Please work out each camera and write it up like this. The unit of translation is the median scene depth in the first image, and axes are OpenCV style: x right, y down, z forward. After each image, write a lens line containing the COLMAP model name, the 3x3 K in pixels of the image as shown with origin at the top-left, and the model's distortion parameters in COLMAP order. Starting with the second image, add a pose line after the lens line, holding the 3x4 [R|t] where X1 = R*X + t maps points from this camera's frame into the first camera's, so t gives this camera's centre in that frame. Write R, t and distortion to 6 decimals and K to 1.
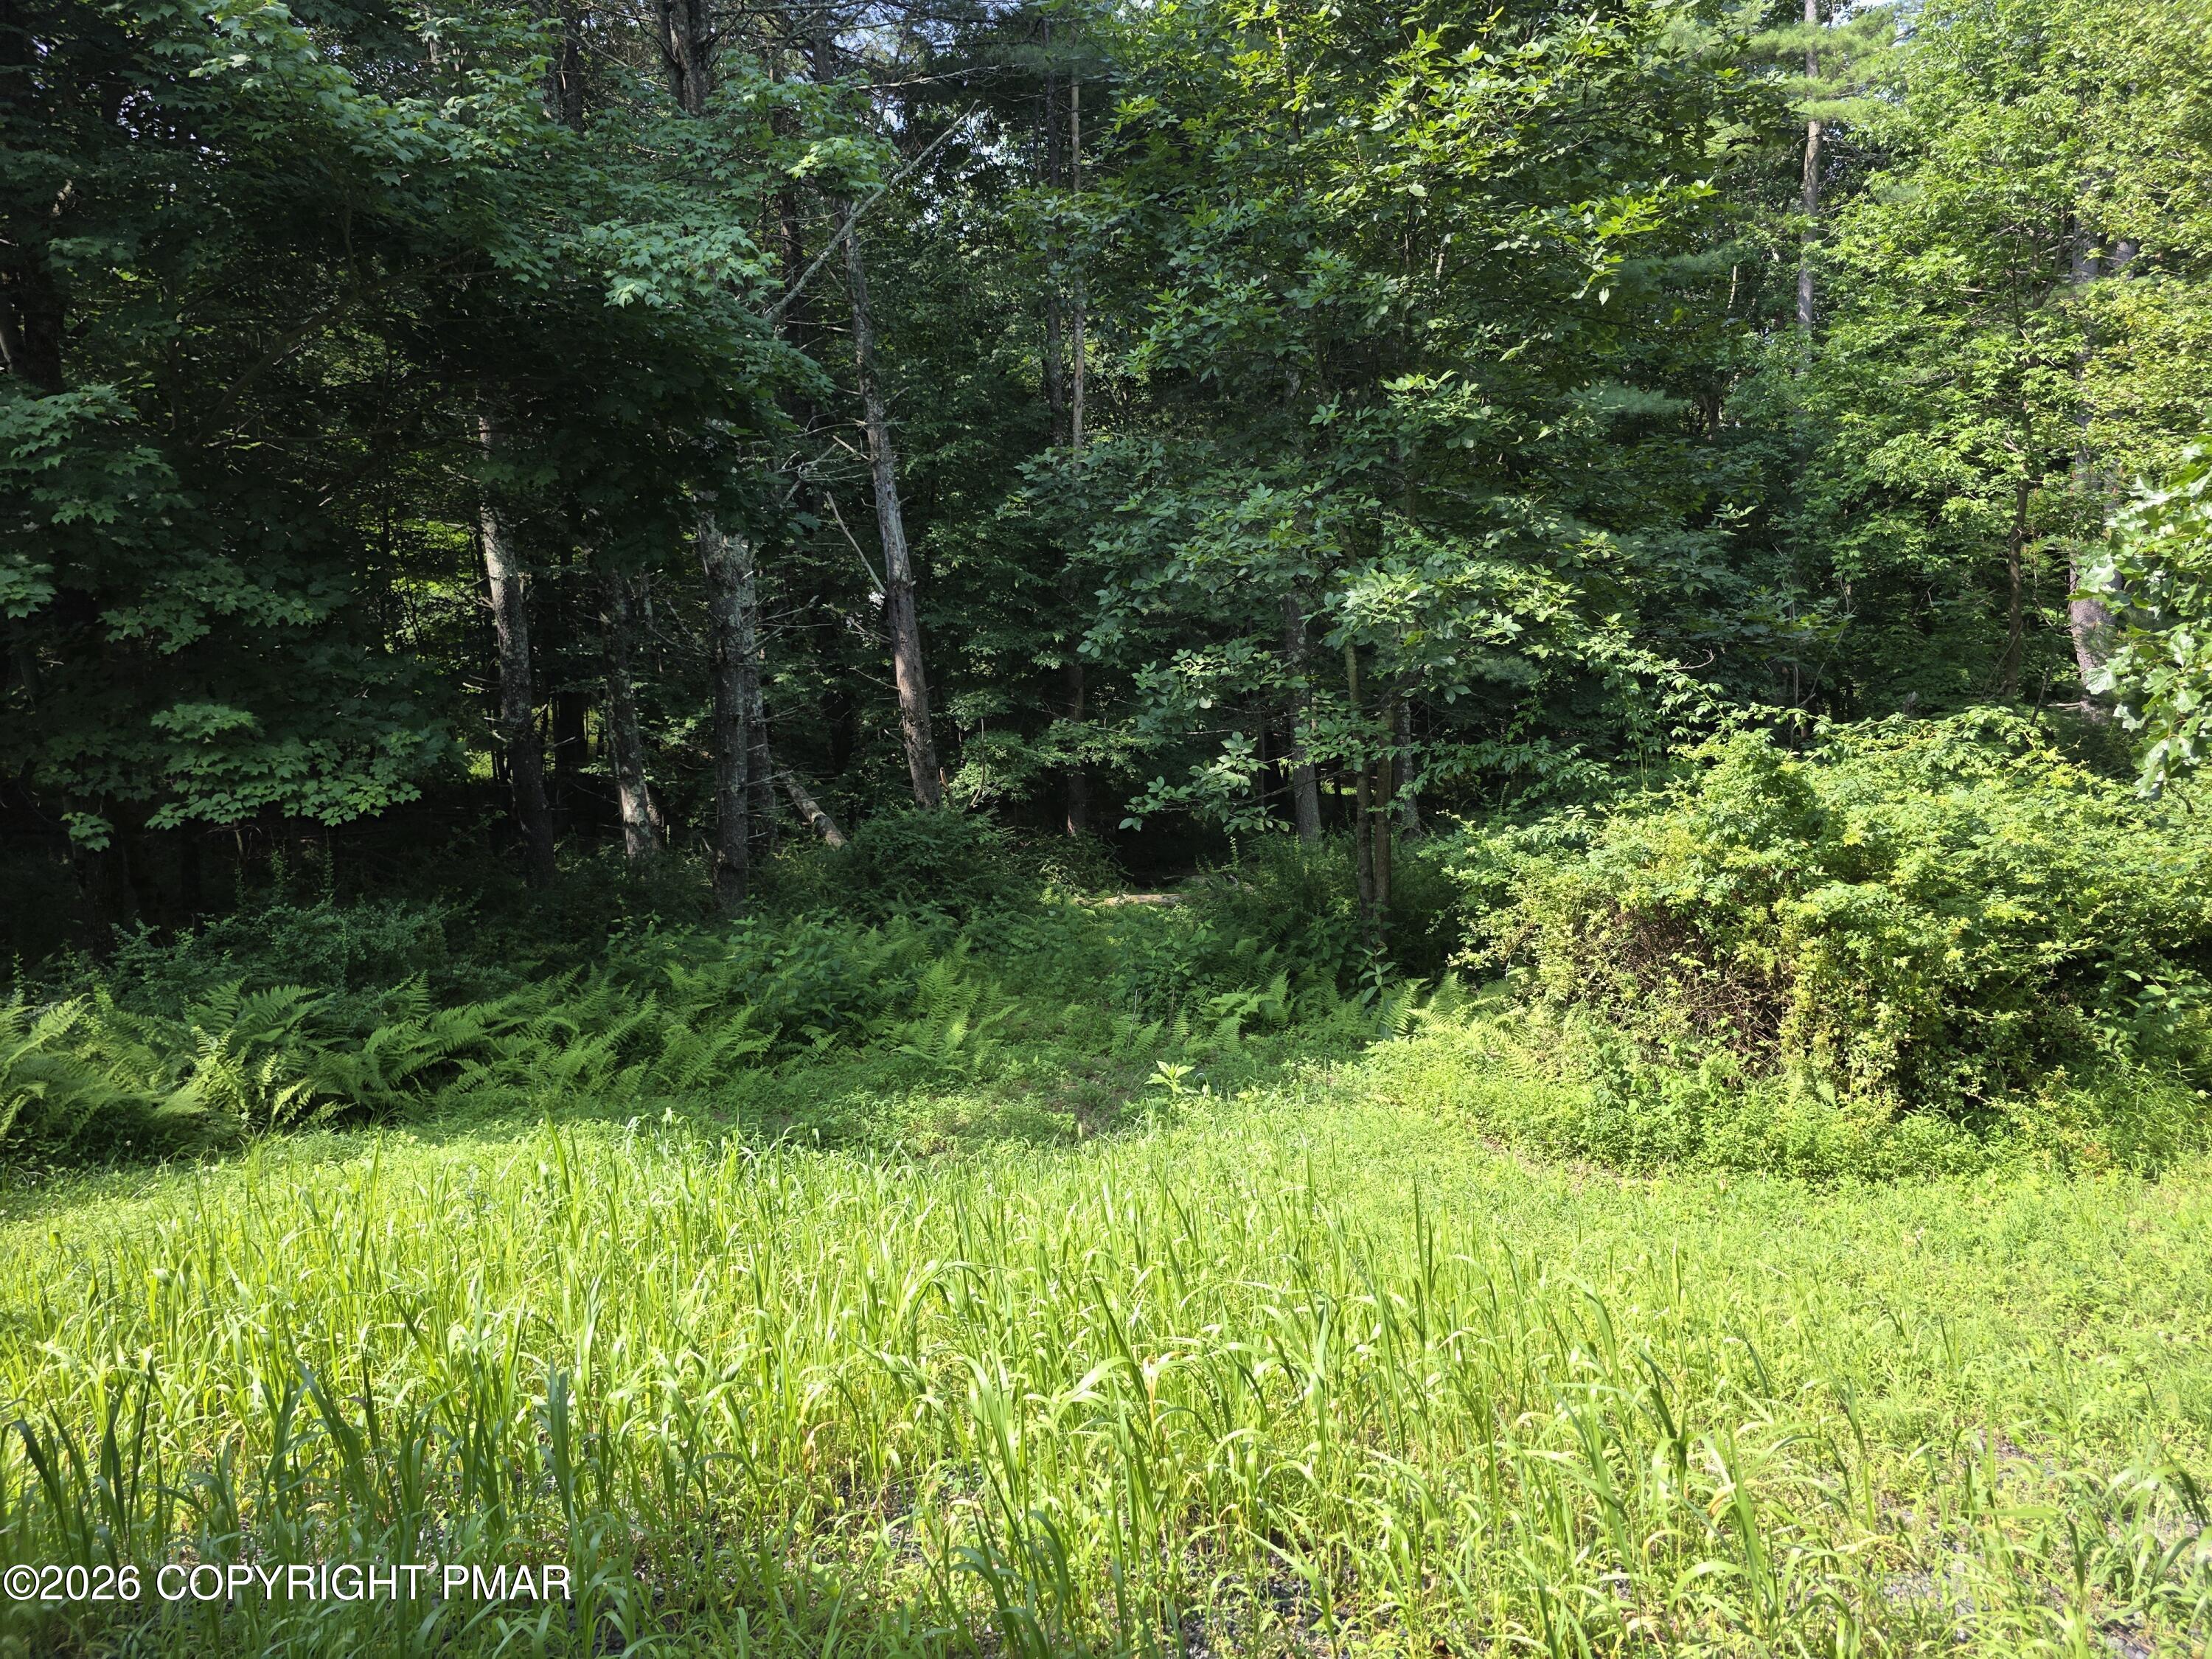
lens RADIAL K [[1493.2, 0, 1113.8], [0, 1493.2, 784.6], [0, 0, 1]] dist [0.046281, -0.039624]
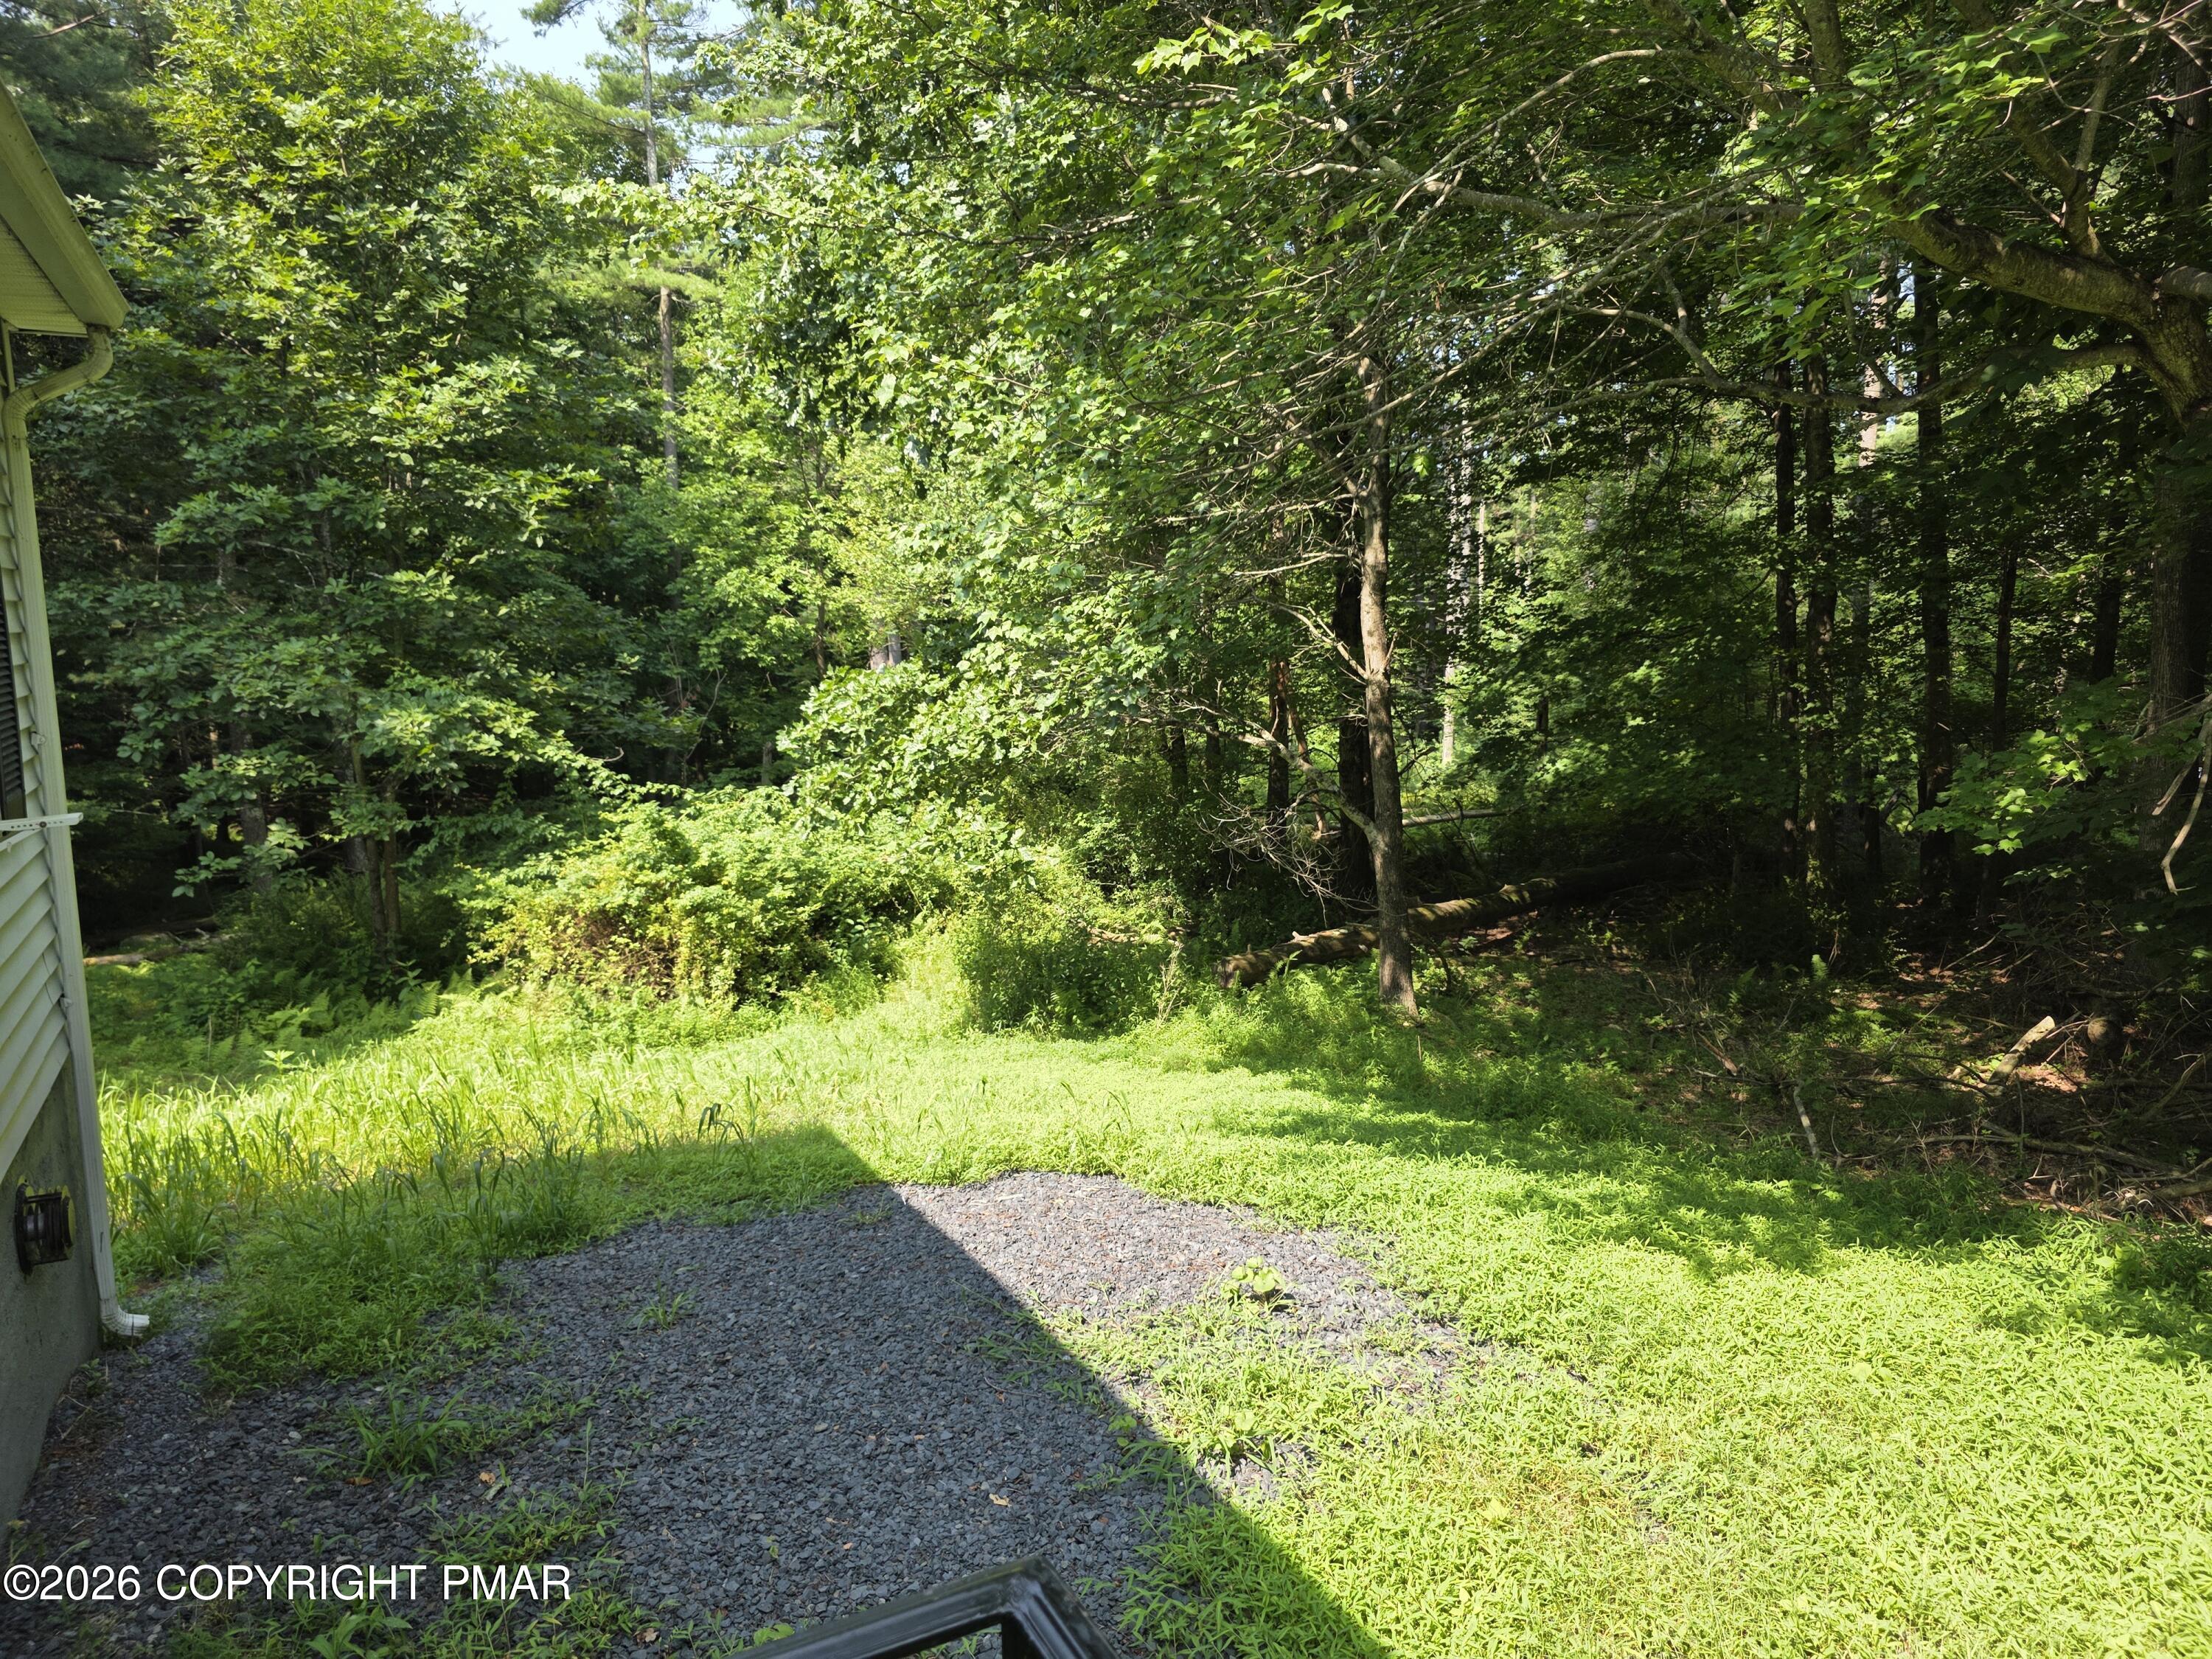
lens RADIAL K [[1493.2, 0, 1136.4], [0, 1493.2, 854.1], [0, 0, 1]] dist [0.046281, -0.039624]
pose [[0.759090, -0.074702, 0.646685, -0.253508], [0.053119, 0.997189, 0.052839, -0.036907], [-0.648814, -0.005758, 0.760925, -0.638668]]
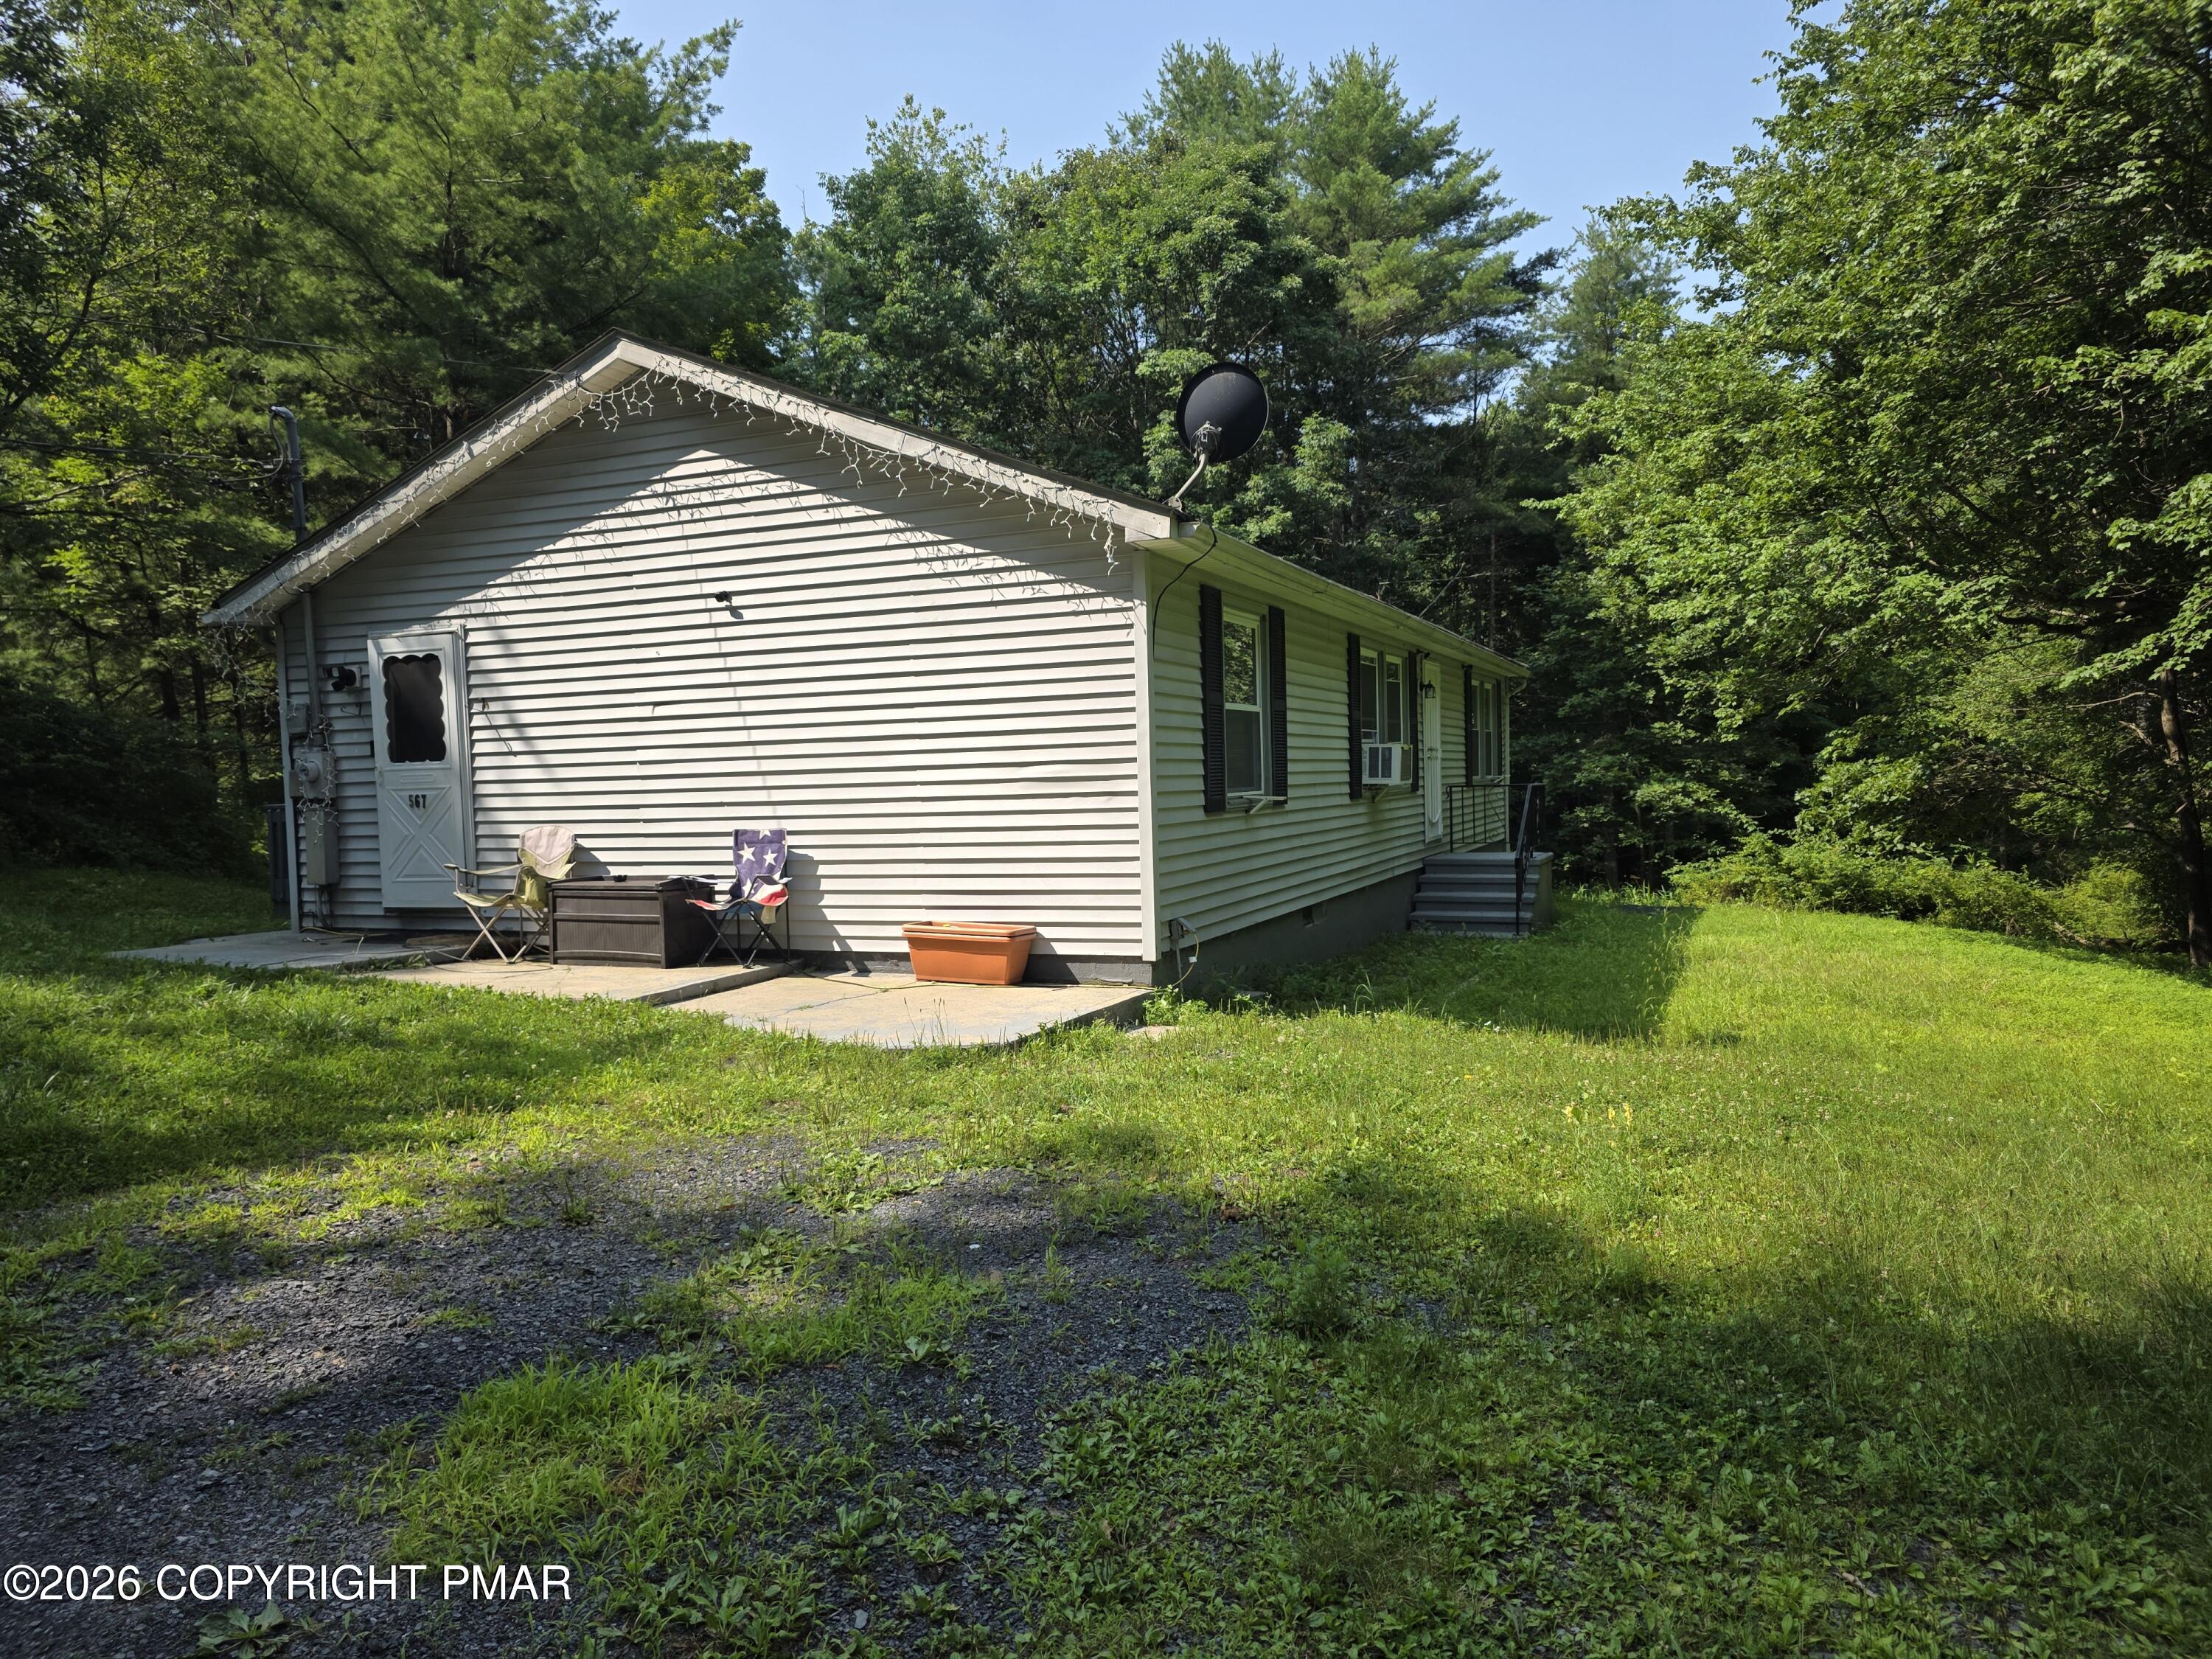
lens RADIAL K [[1493.2, 0, 1108.5], [0, 1493.2, 843.9], [0, 0, 1]] dist [0.046281, -0.039624]
pose [[0.980621, 0.020755, -0.194814, -0.339265], [-0.032705, 0.997762, -0.058325, 0.217038], [0.193167, 0.063566, 0.979105, -2.447444]]
